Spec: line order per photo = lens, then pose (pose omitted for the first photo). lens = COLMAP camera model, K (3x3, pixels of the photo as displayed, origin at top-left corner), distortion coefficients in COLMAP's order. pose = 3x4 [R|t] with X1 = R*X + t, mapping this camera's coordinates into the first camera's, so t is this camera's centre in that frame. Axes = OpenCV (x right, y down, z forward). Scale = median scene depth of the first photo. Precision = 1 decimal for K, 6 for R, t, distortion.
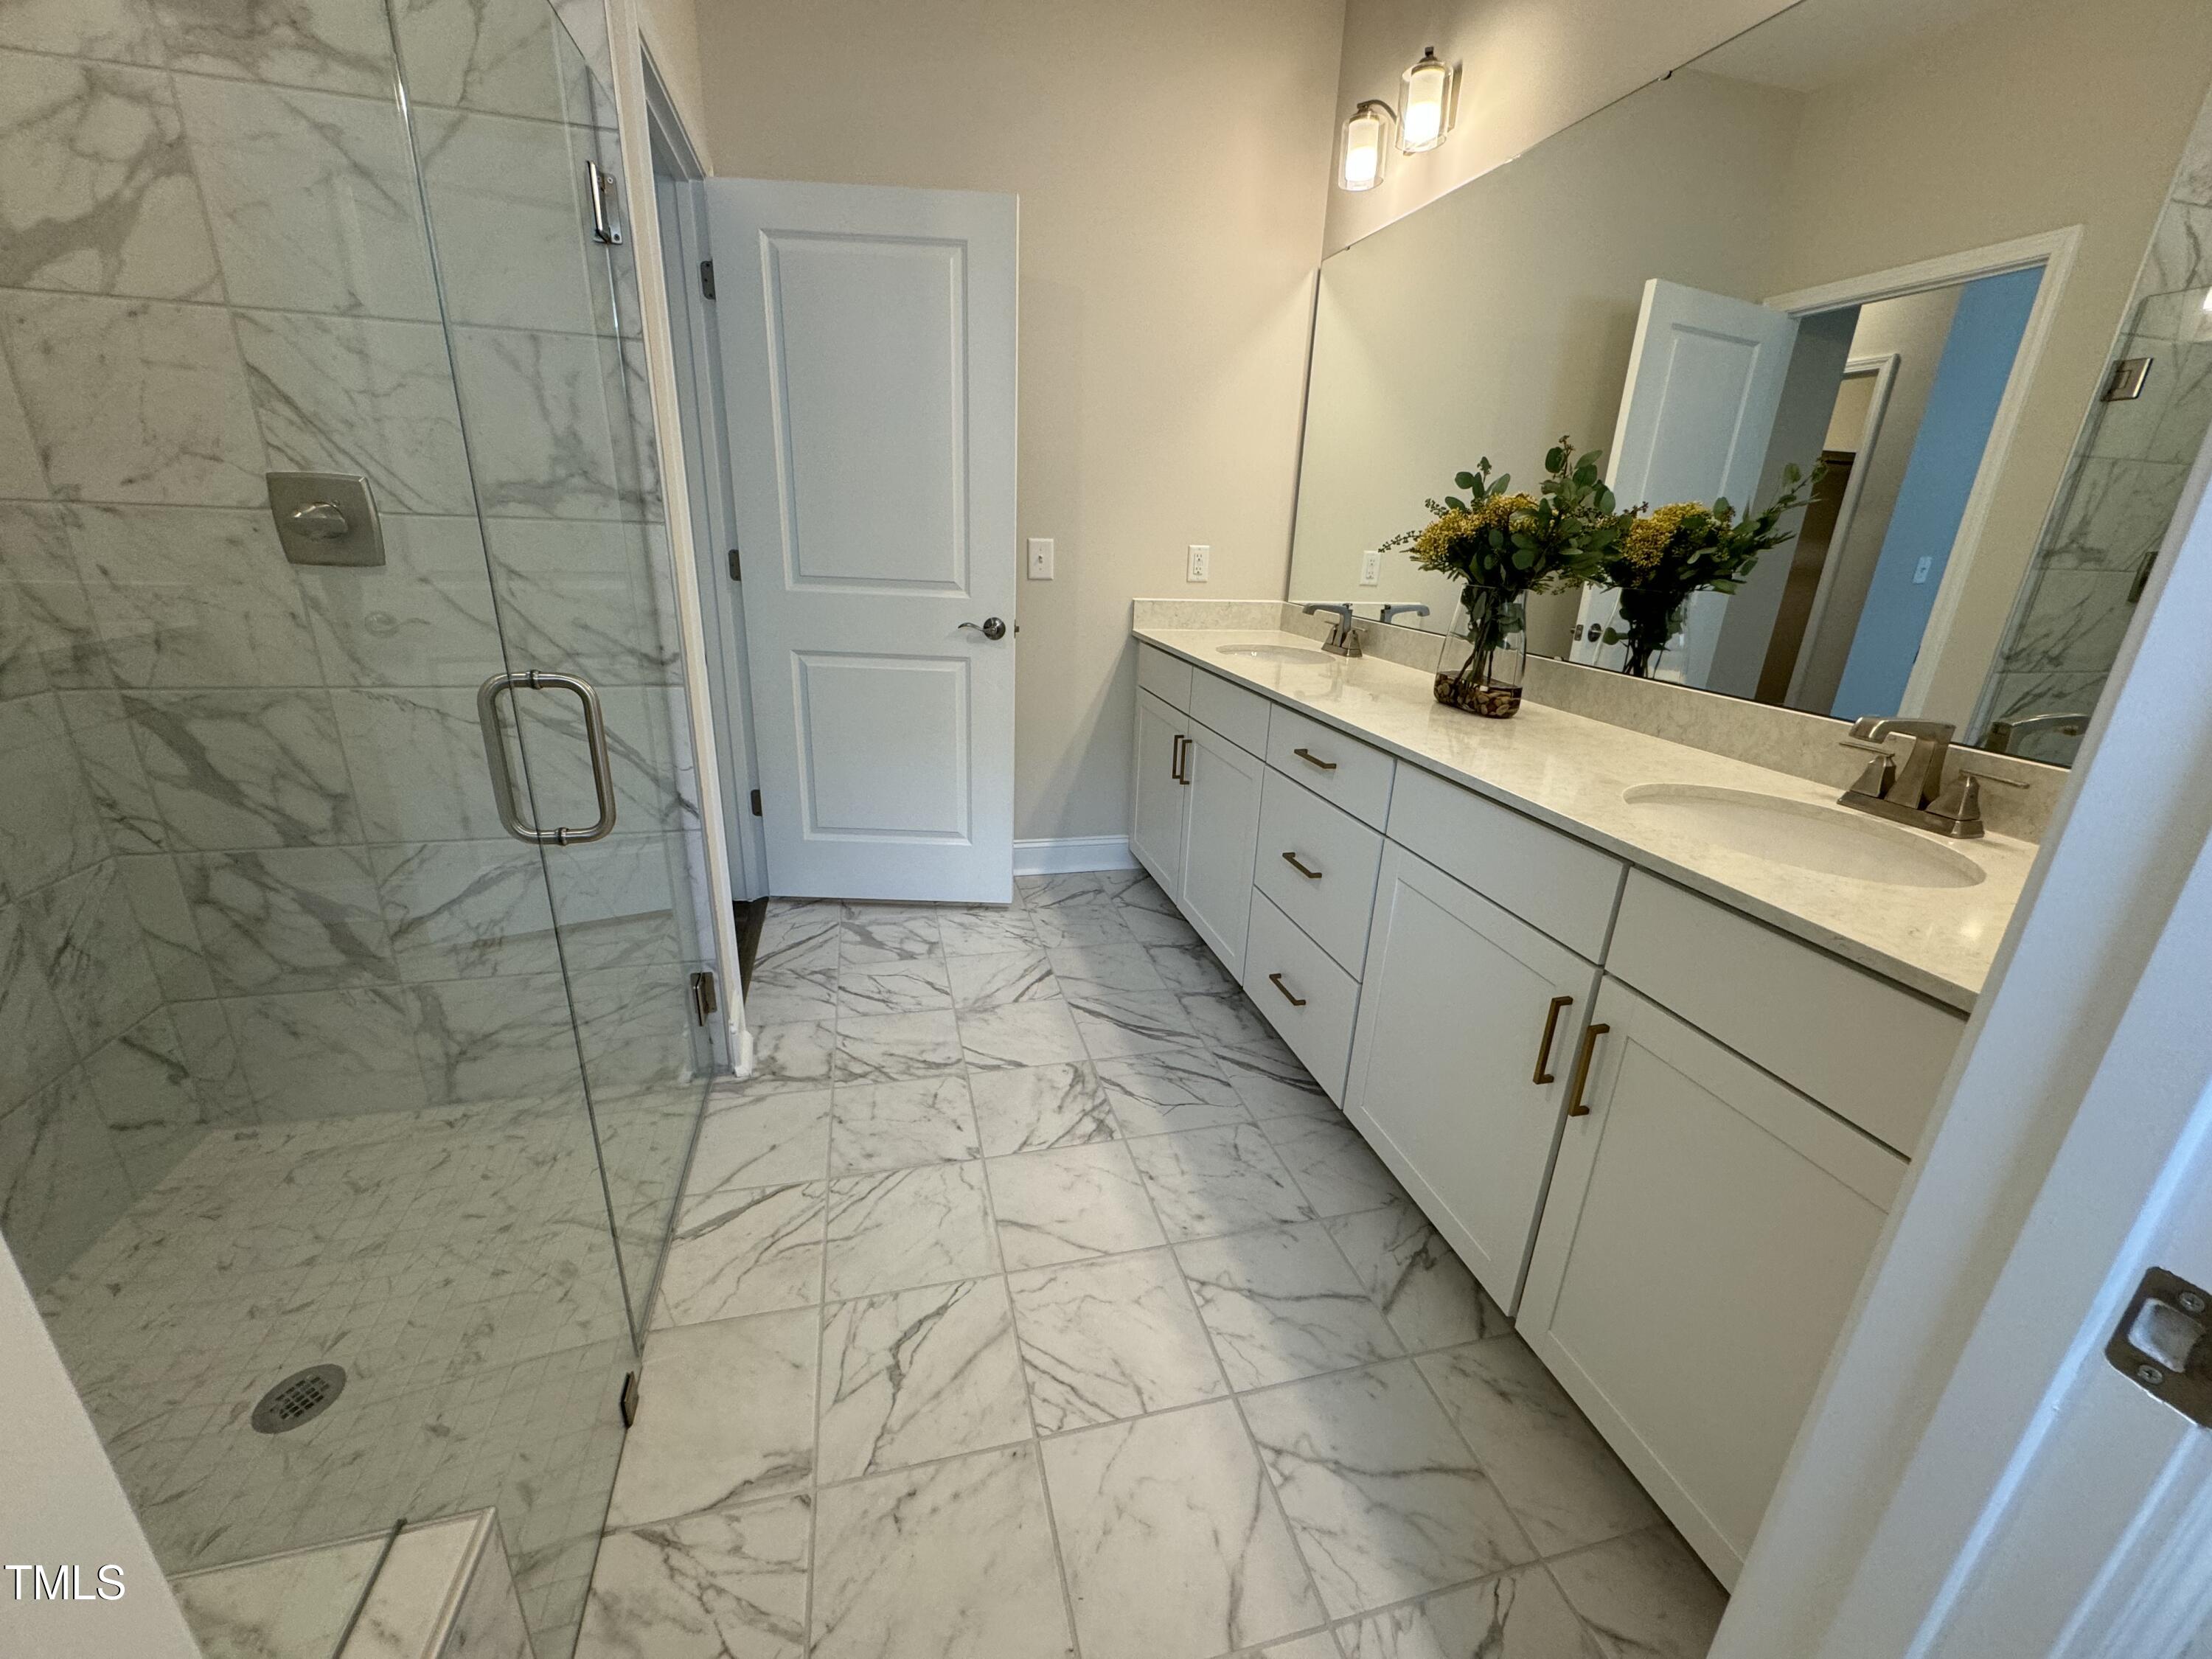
lens RADIAL K [[884.4, 0, 1104.4], [0, 884.4, 830.5], [0, 0, 1]] dist [0.000008, -0.000638]
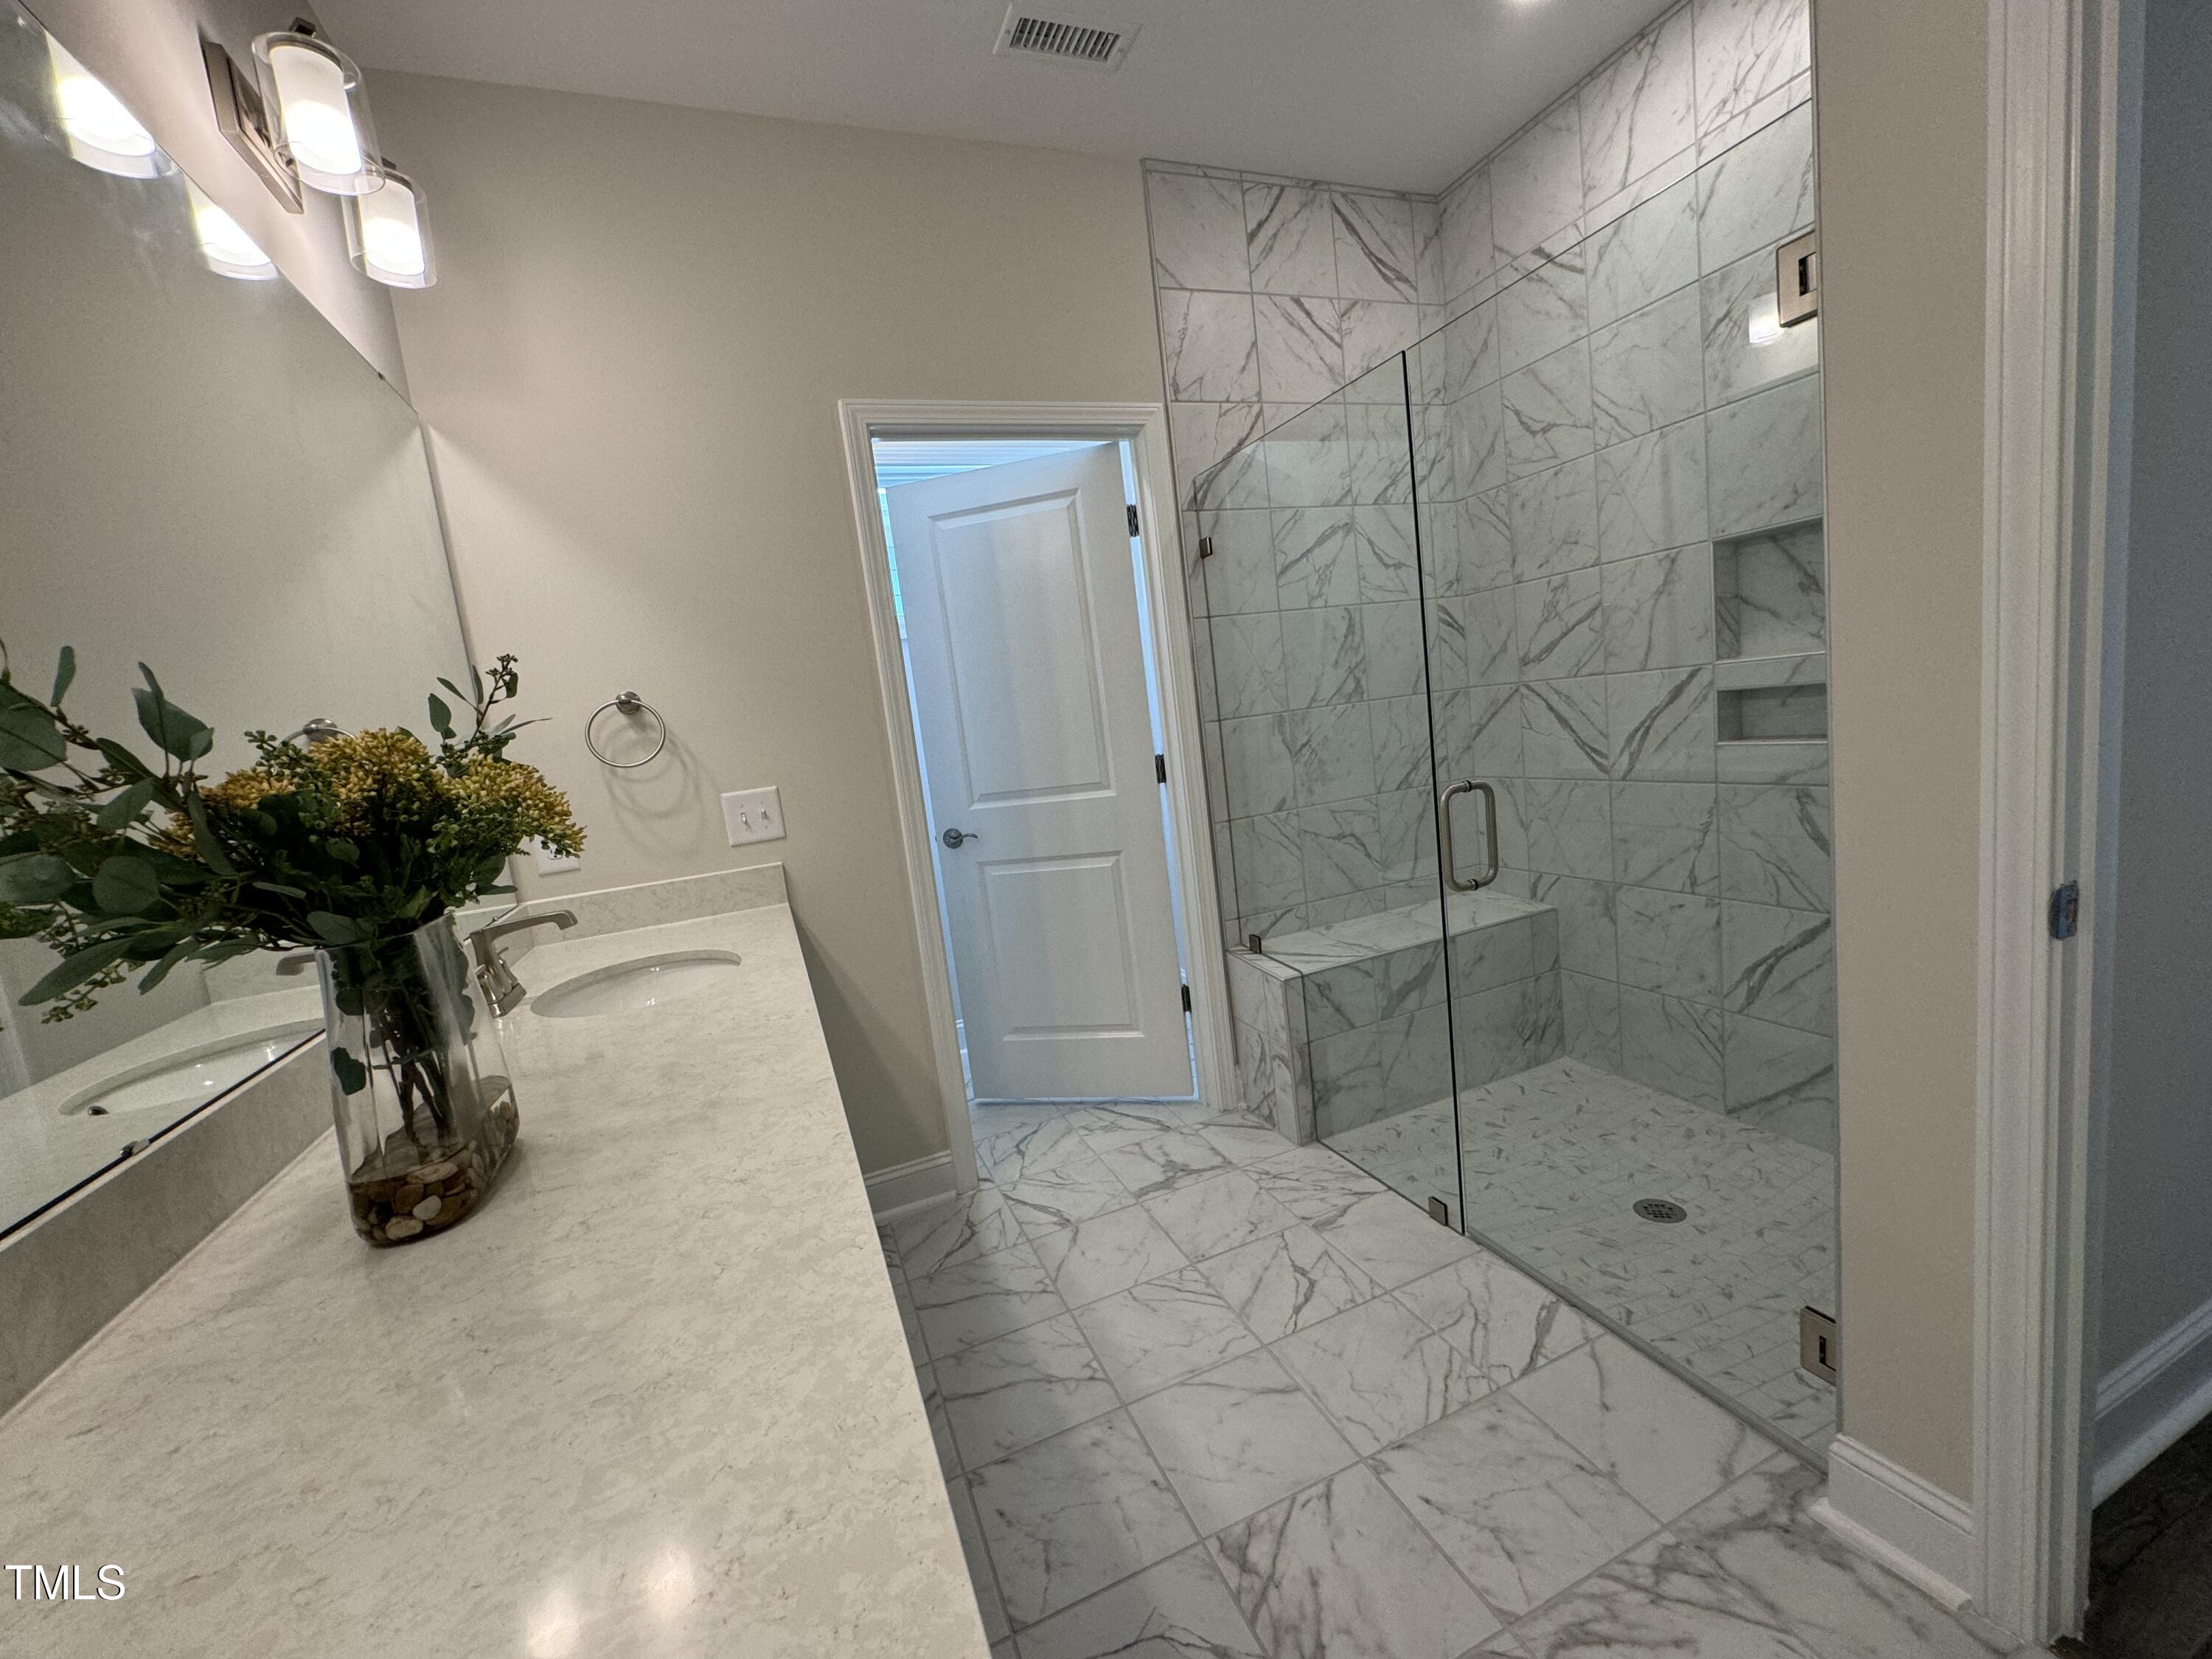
lens RADIAL K [[884.4, 0, 1104.1], [0, 884.4, 829.7], [0, 0, 1]] dist [0.000008, -0.000638]
pose [[-0.988769, 0.094768, -0.115562, 0.146407], [0.034369, 0.896710, 0.441283, -0.552109], [0.145445, 0.432355, -0.889896, 1.558758]]
